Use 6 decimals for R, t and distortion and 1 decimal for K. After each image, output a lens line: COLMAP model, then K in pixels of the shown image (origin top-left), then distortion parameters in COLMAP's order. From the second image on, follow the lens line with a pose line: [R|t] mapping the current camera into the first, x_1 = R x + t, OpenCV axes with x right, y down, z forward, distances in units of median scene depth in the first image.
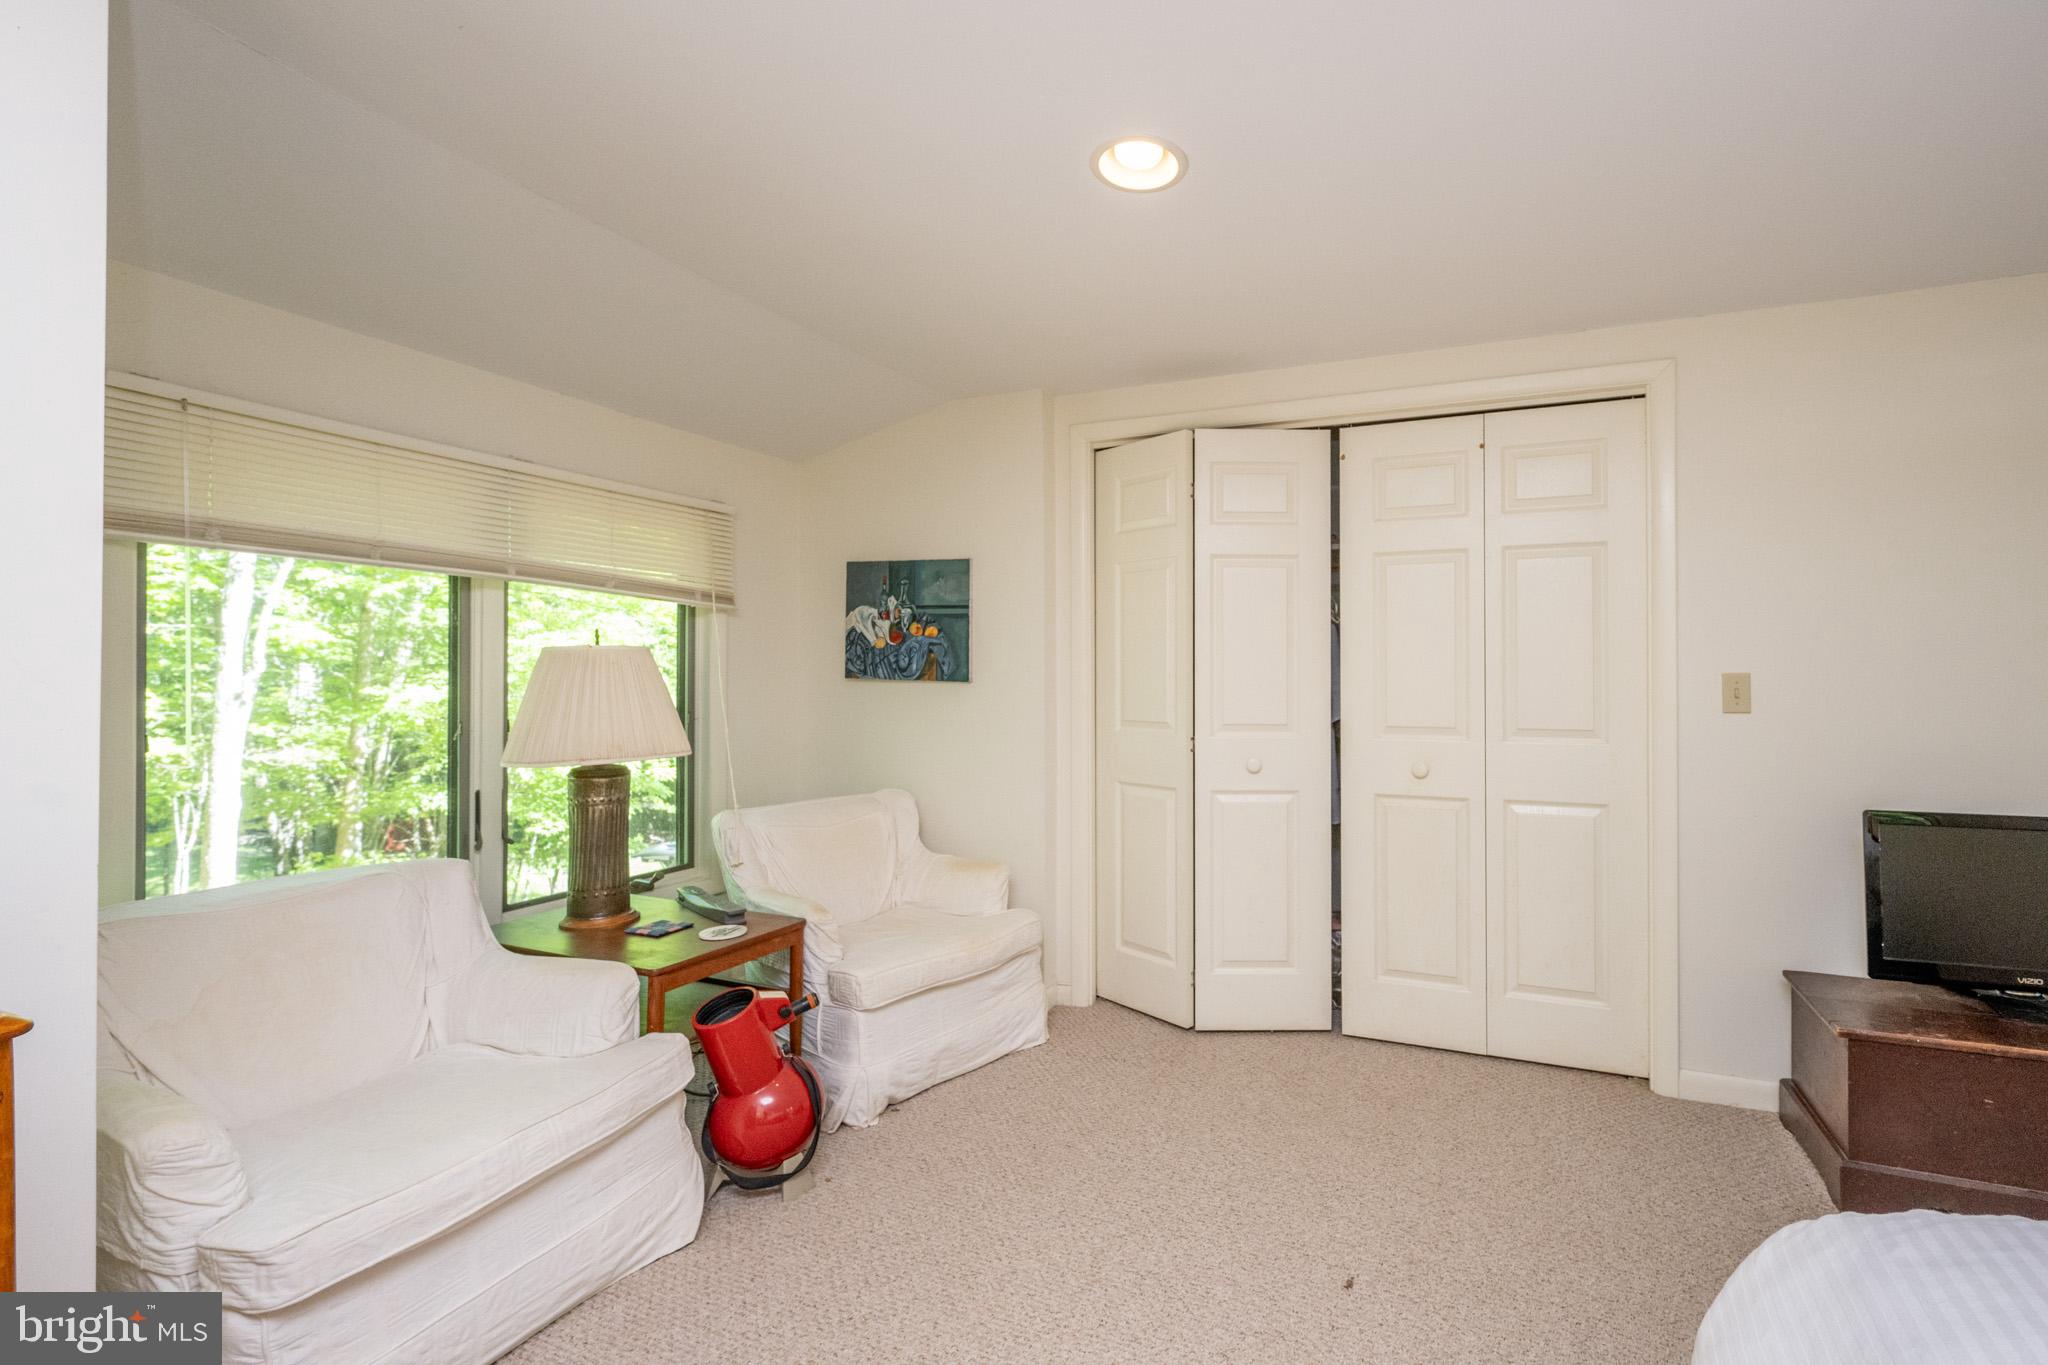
lens RADIAL K [[906.4, 0, 1032.1], [0, 906.4, 666.0], [0, 0, 1]] dist [-0.001234, 0.000019]
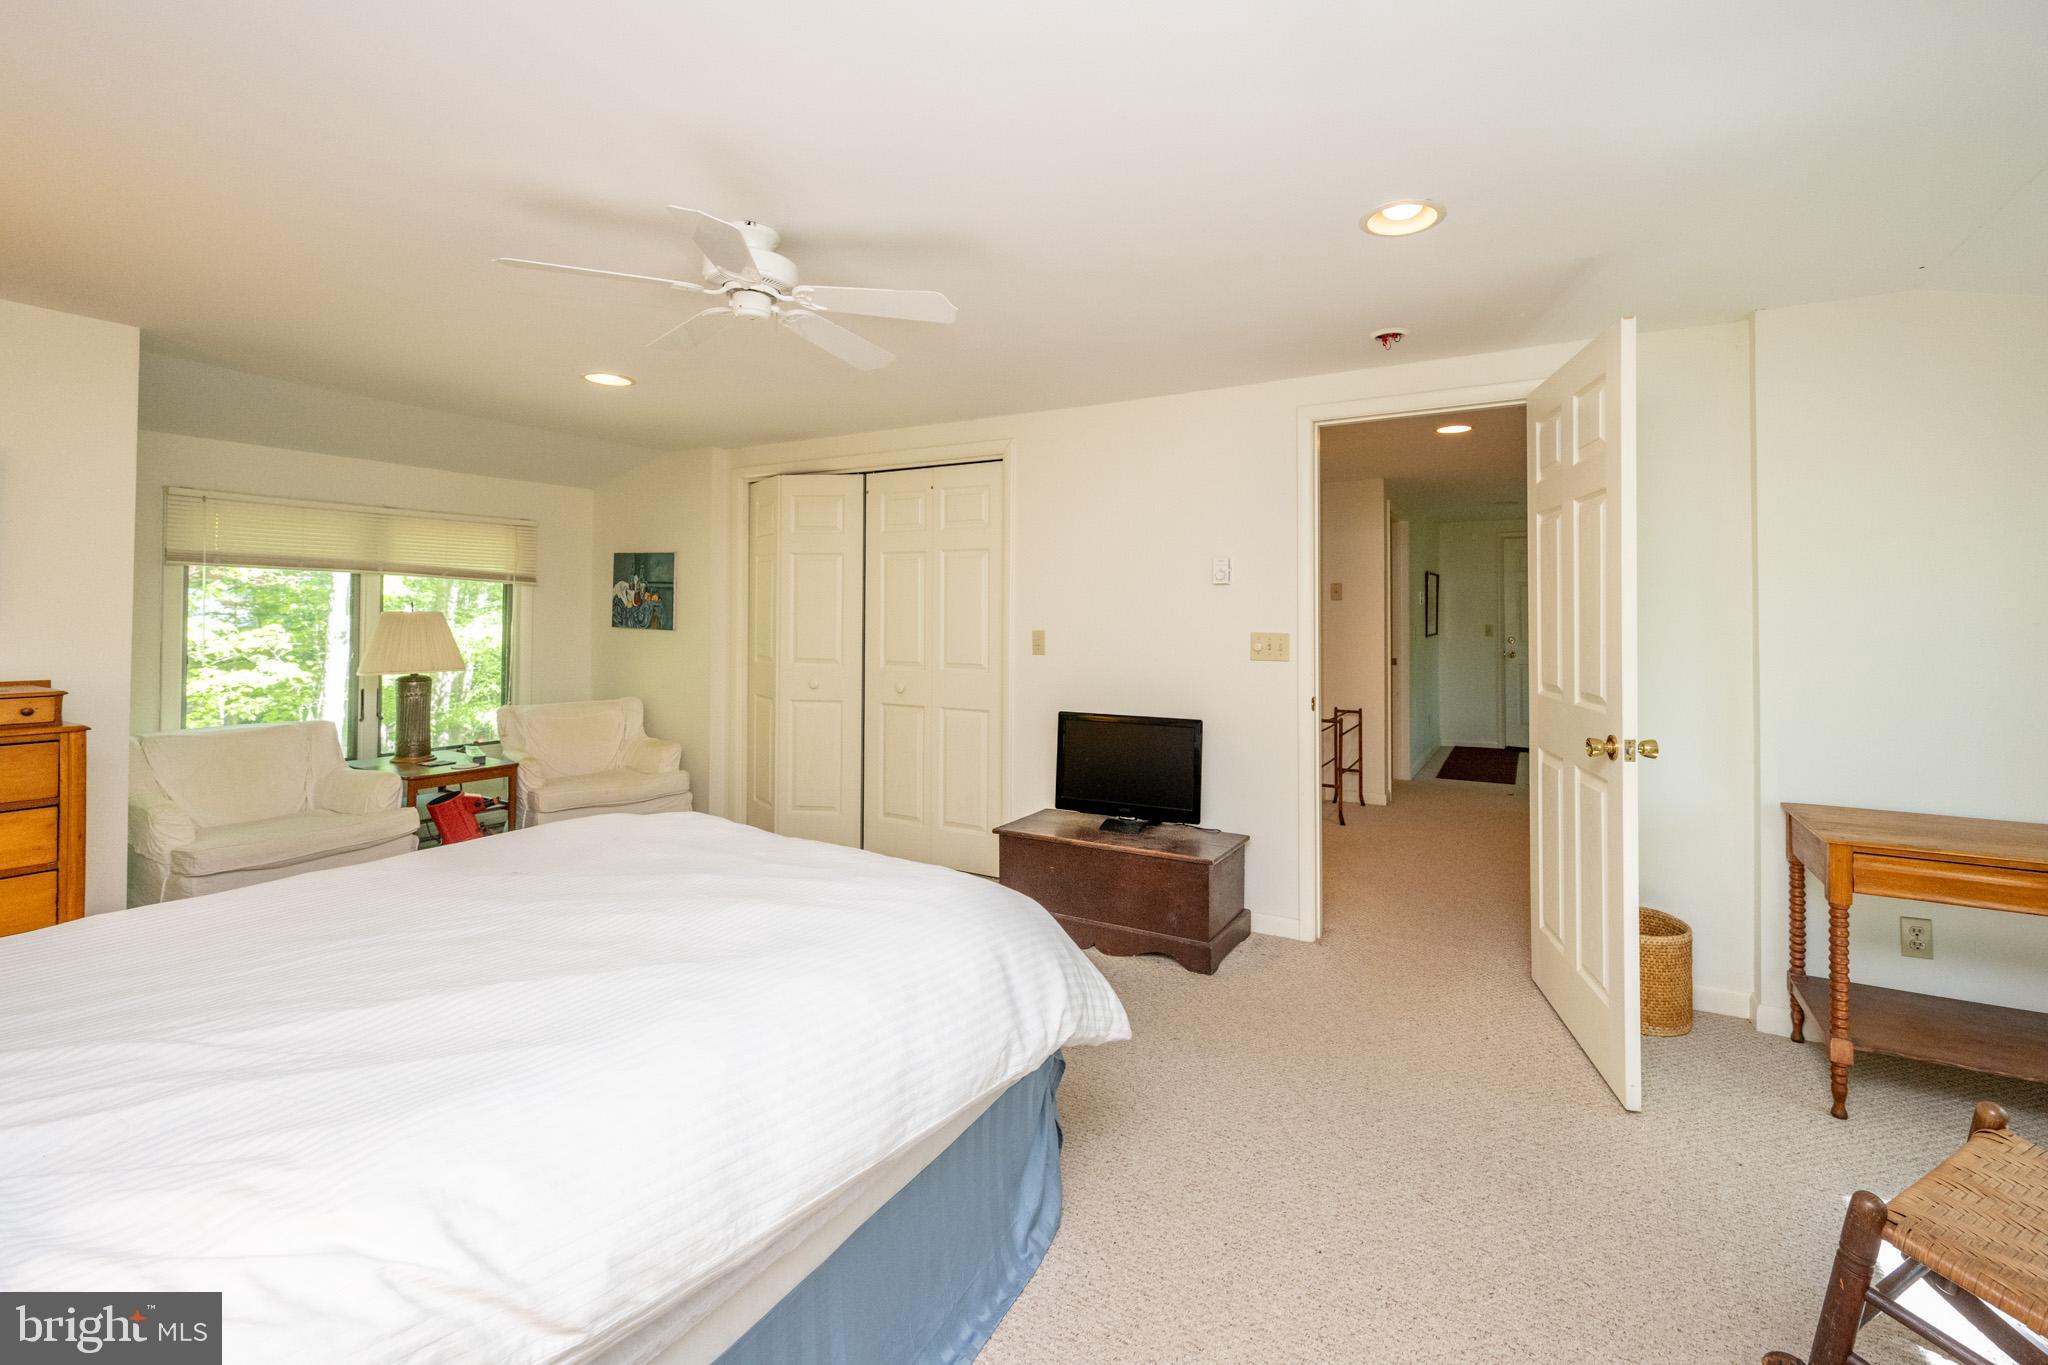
lens RADIAL K [[906.4, 0, 984.7], [0, 906.4, 592.9], [0, 0, 1]] dist [-0.001234, 0.000019]
pose [[0.989832, 0.001811, -0.142231, 0.691140], [-0.003574, 0.999920, -0.012138, -0.030218], [0.142198, 0.012523, 0.989759, -0.490901]]
